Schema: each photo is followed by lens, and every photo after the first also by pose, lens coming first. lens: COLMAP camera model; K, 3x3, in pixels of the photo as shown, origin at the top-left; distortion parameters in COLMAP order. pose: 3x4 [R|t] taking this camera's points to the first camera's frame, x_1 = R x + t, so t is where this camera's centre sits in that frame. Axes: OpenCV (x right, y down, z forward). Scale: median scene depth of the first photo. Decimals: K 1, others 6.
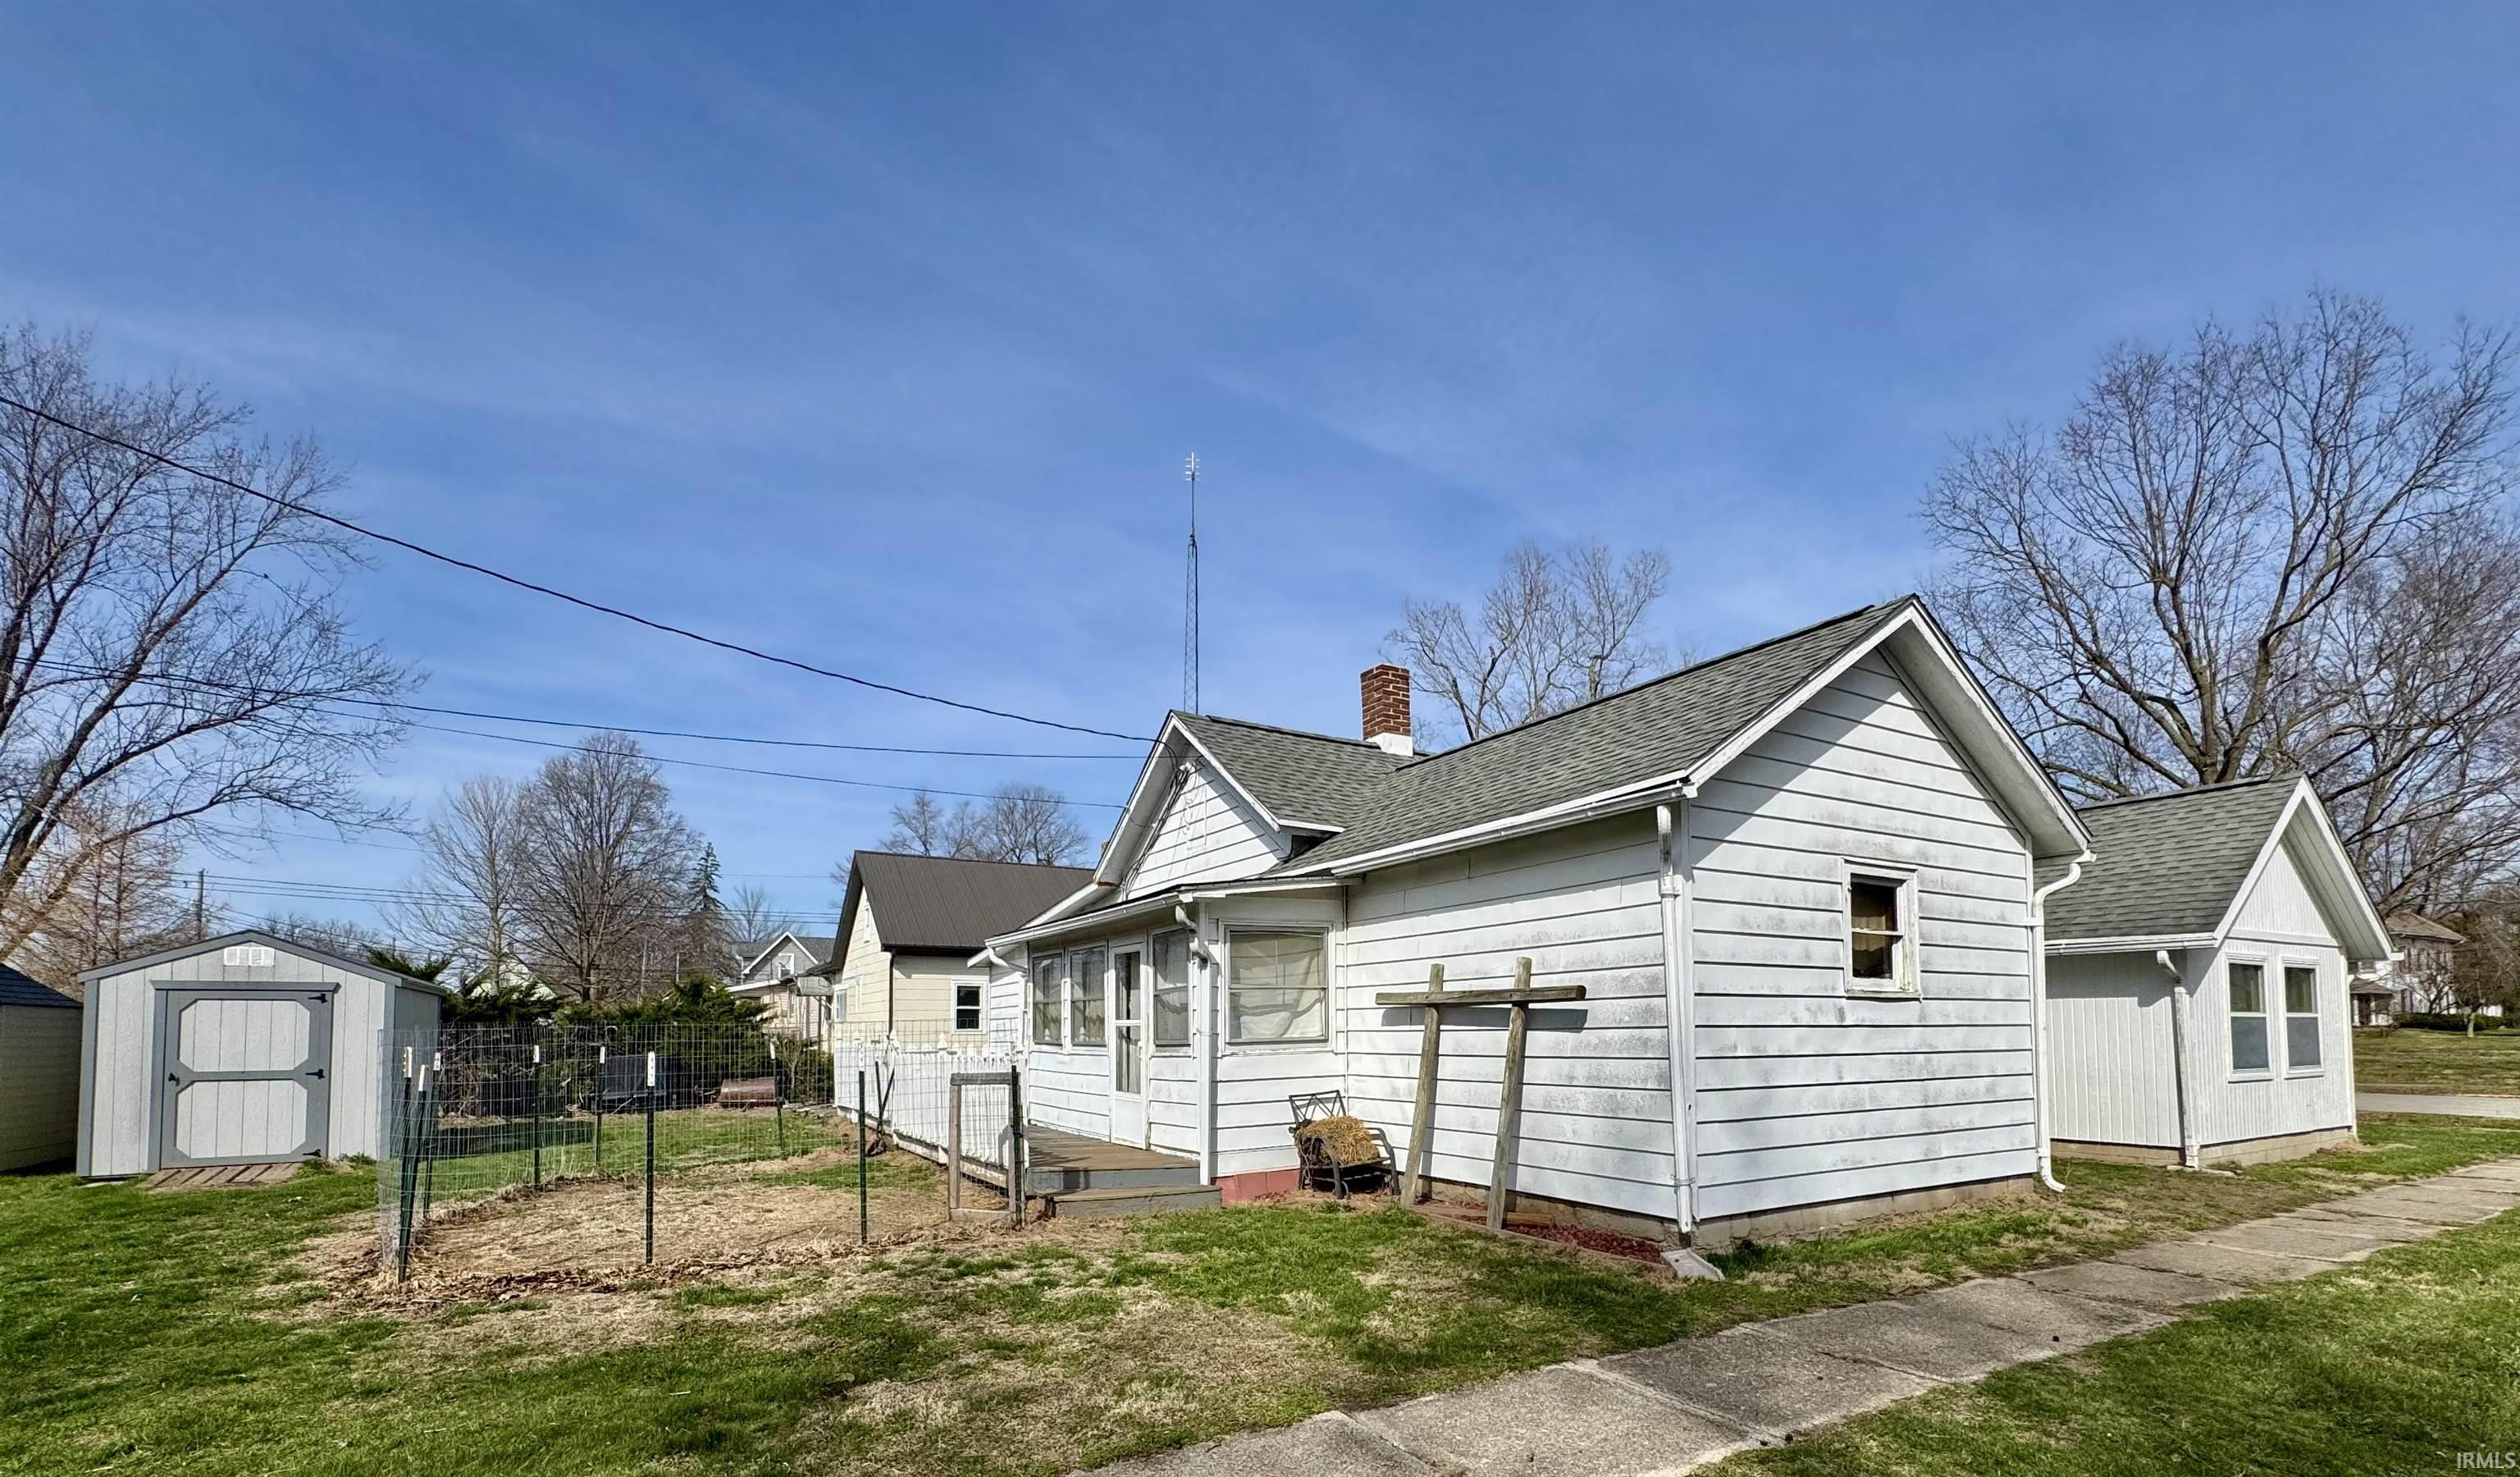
lens RADIAL K [[1129.0, 0, 1298.4], [0, 1129.0, 974.0], [0, 0, 1]] dist [-0.001588, -0.000356]
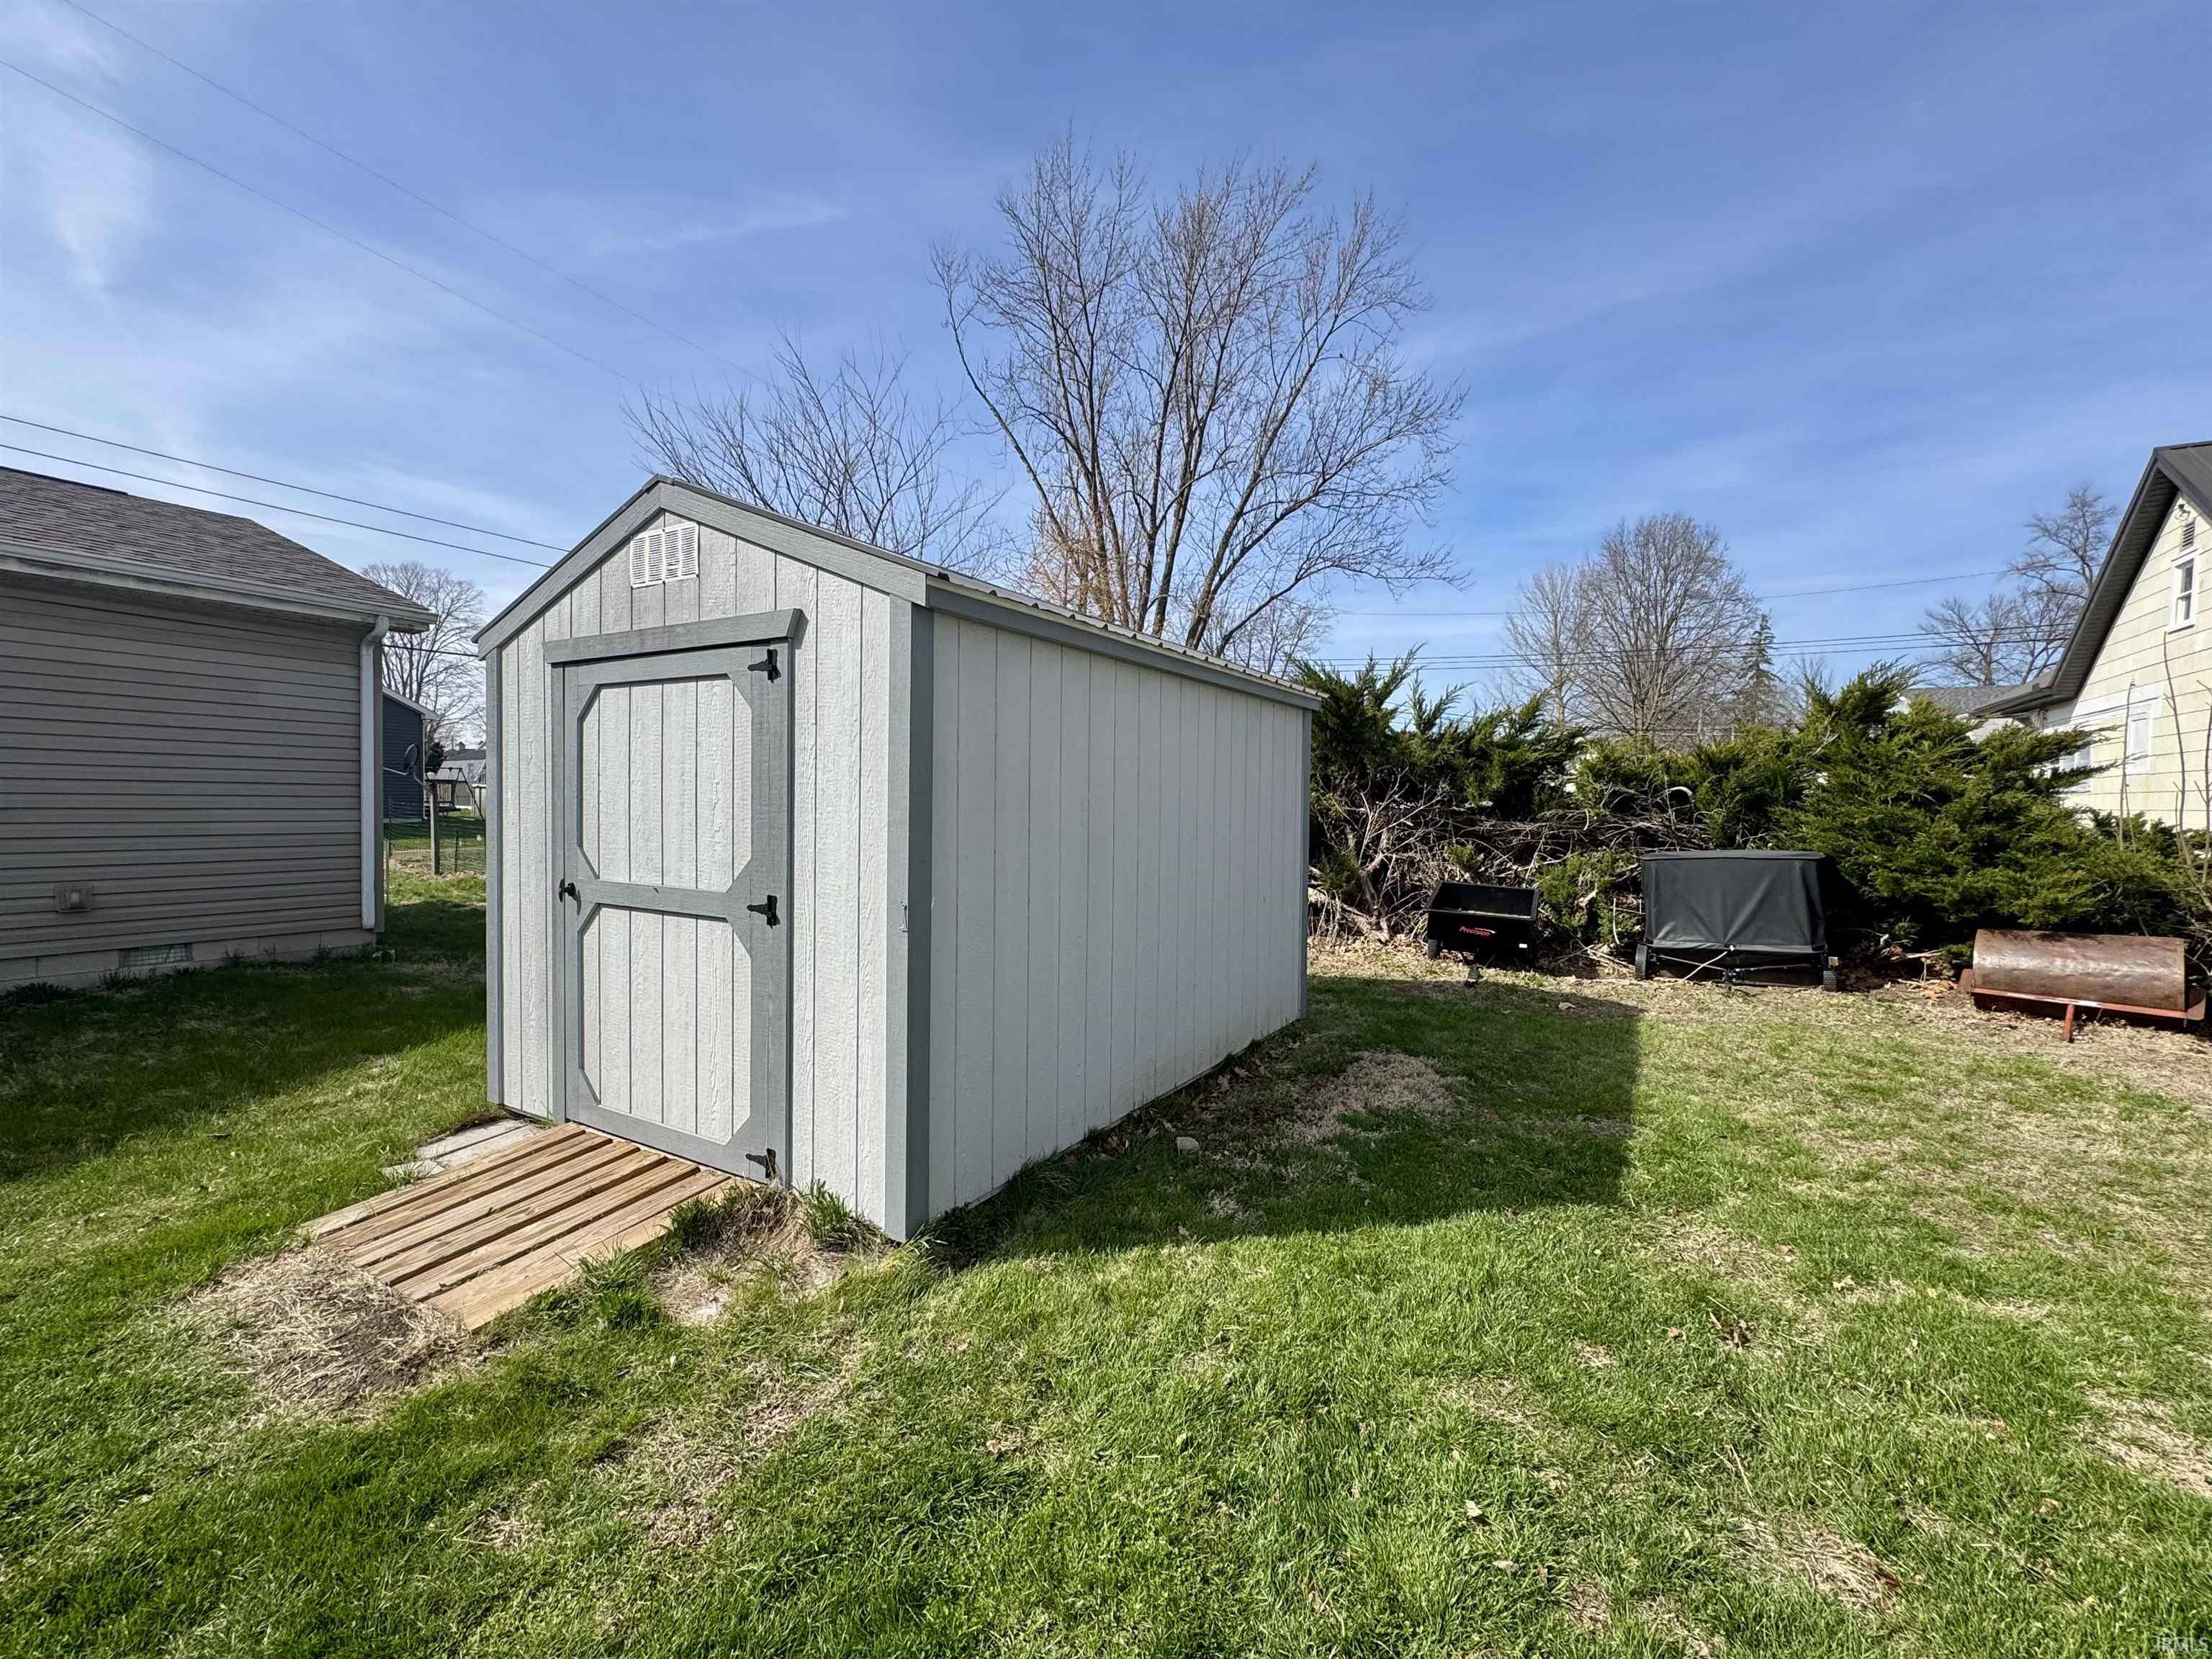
lens RADIAL K [[959.9, 0, 1109.1], [0, 959.9, 834.9], [0, 0, 1]] dist [-0.002112, -0.000735]
pose [[0.480428, 0.045110, -0.875873, -0.623137], [0.027014, 0.997441, 0.066189, 0.055869], [0.876618, -0.055460, 0.477980, 1.004182]]
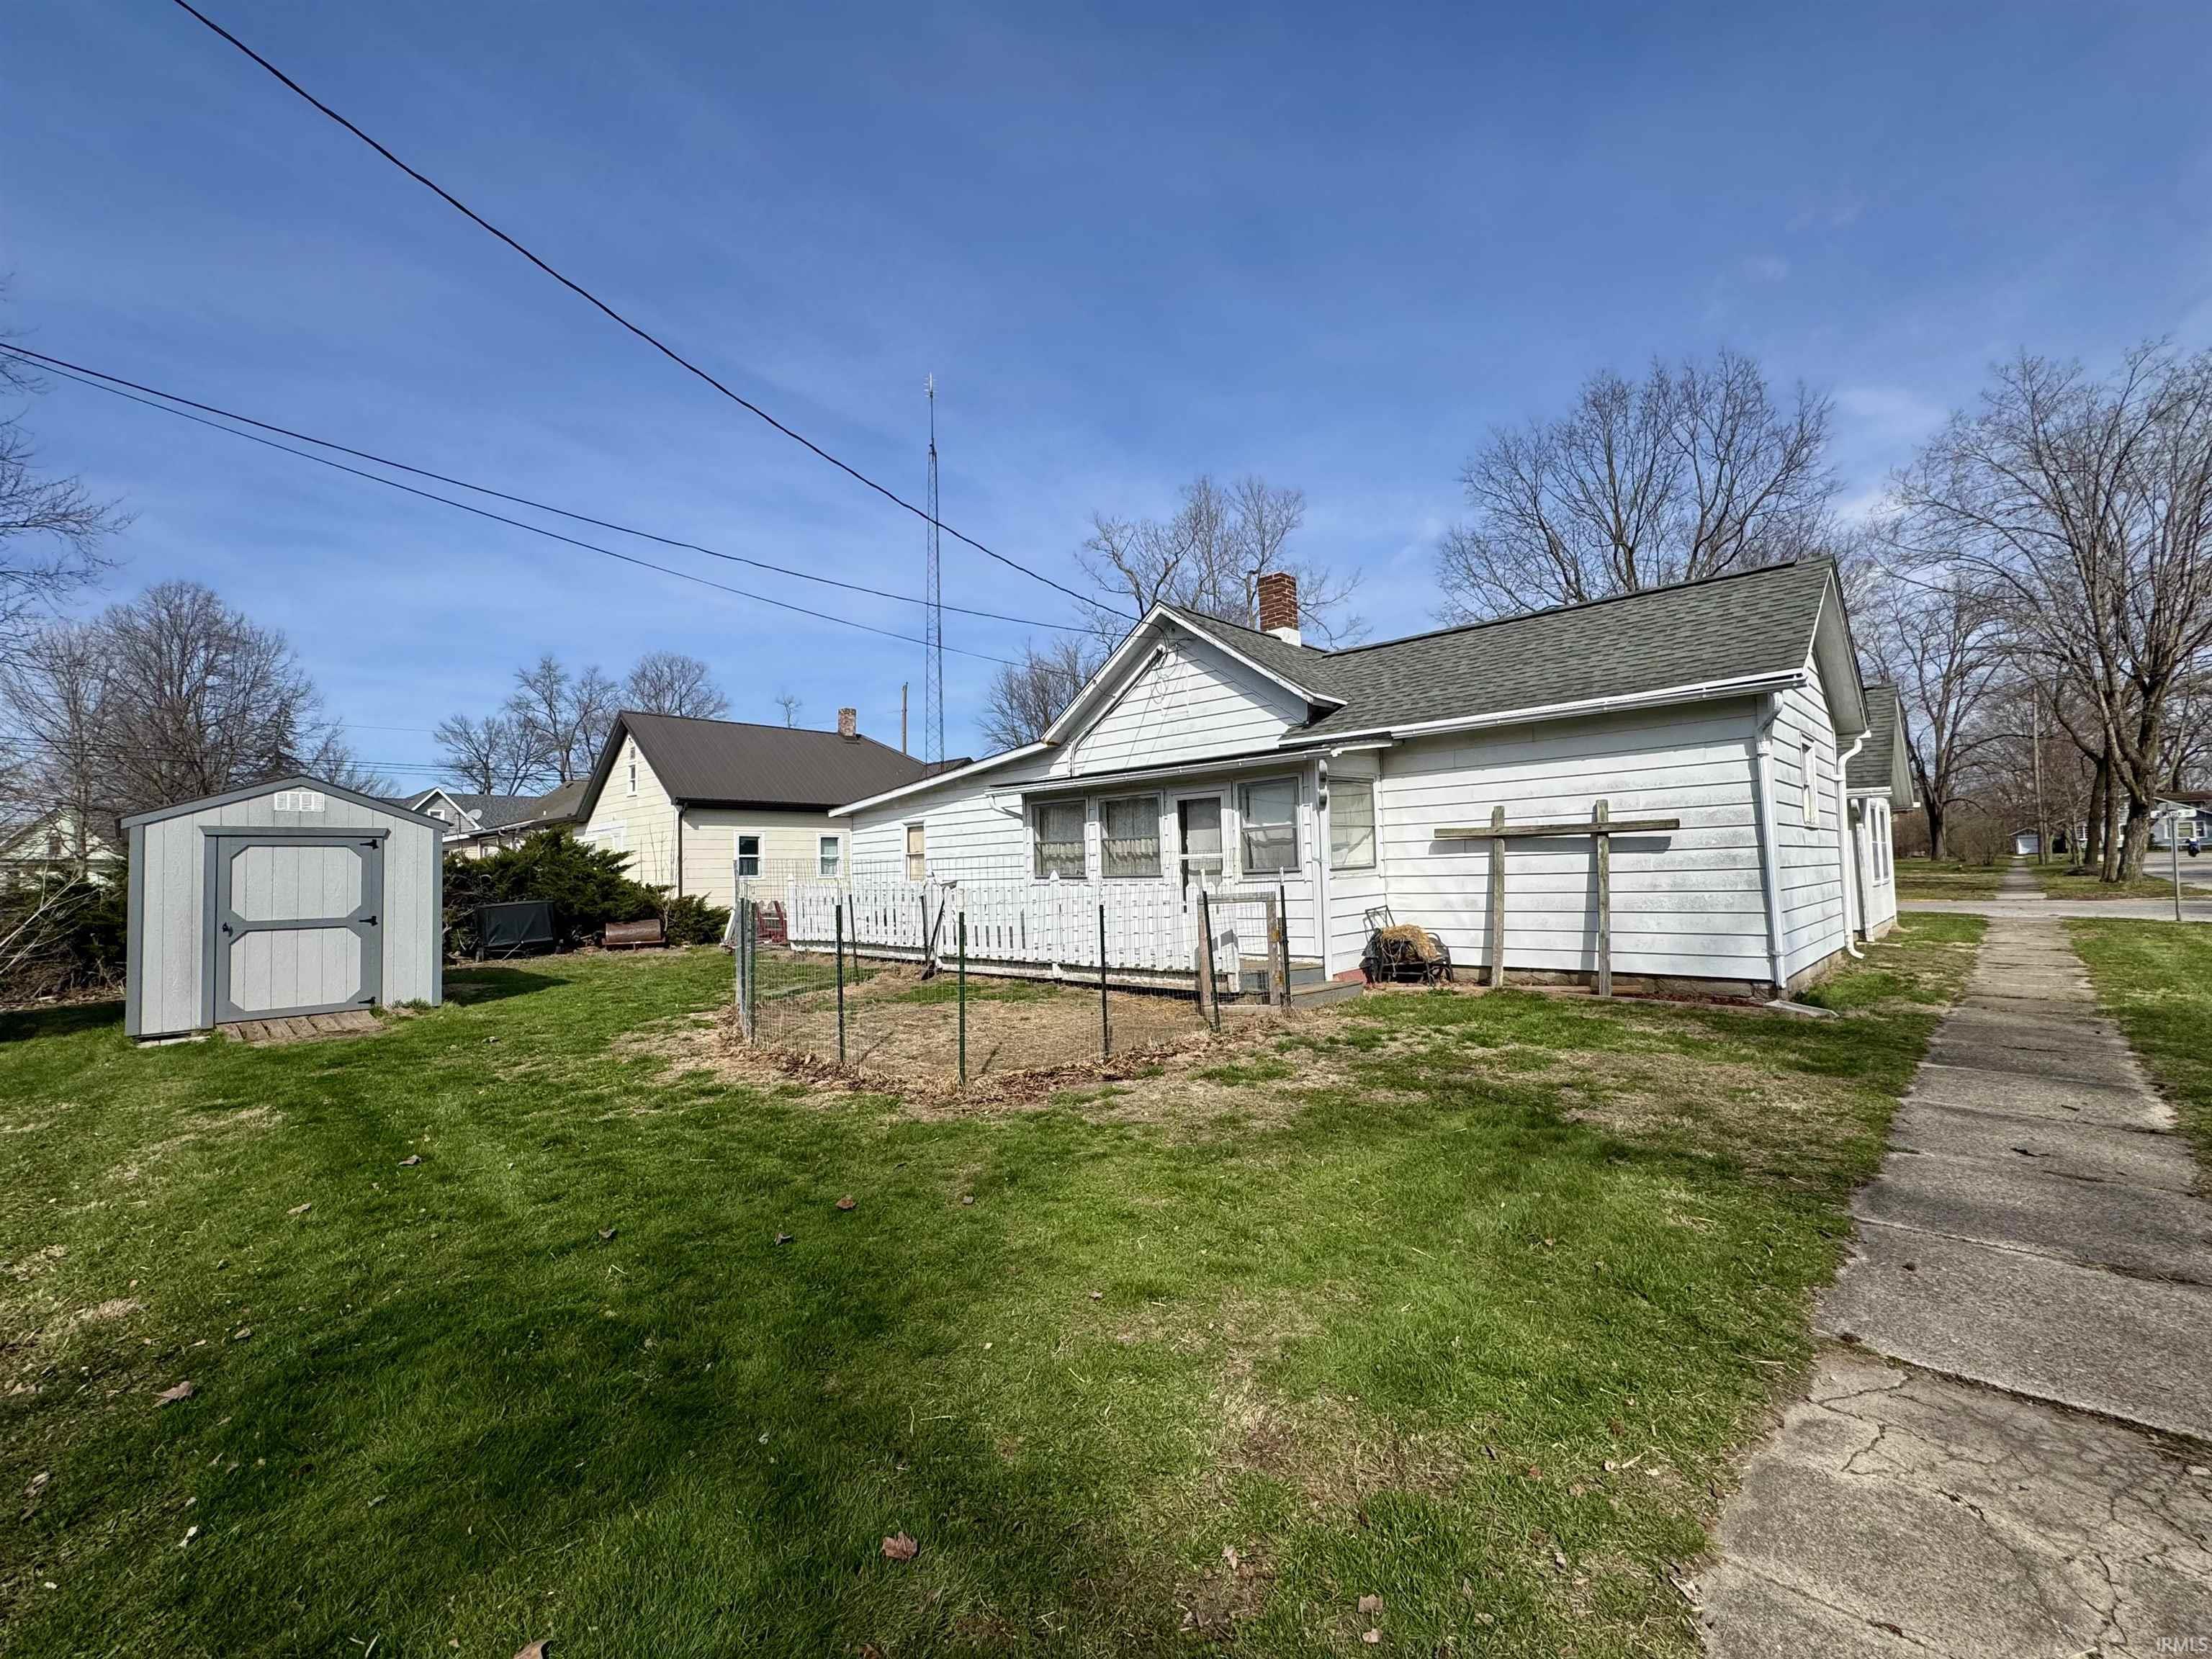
lens RADIAL K [[959.9, 0, 1102.6], [0, 959.9, 826.2], [0, 0, 1]] dist [-0.002112, -0.000735]
pose [[0.966708, -0.005064, 0.255831, -0.485817], [0.005716, 0.999982, -0.001805, 0.011325], [-0.255818, 0.003207, 0.966720, 0.022508]]
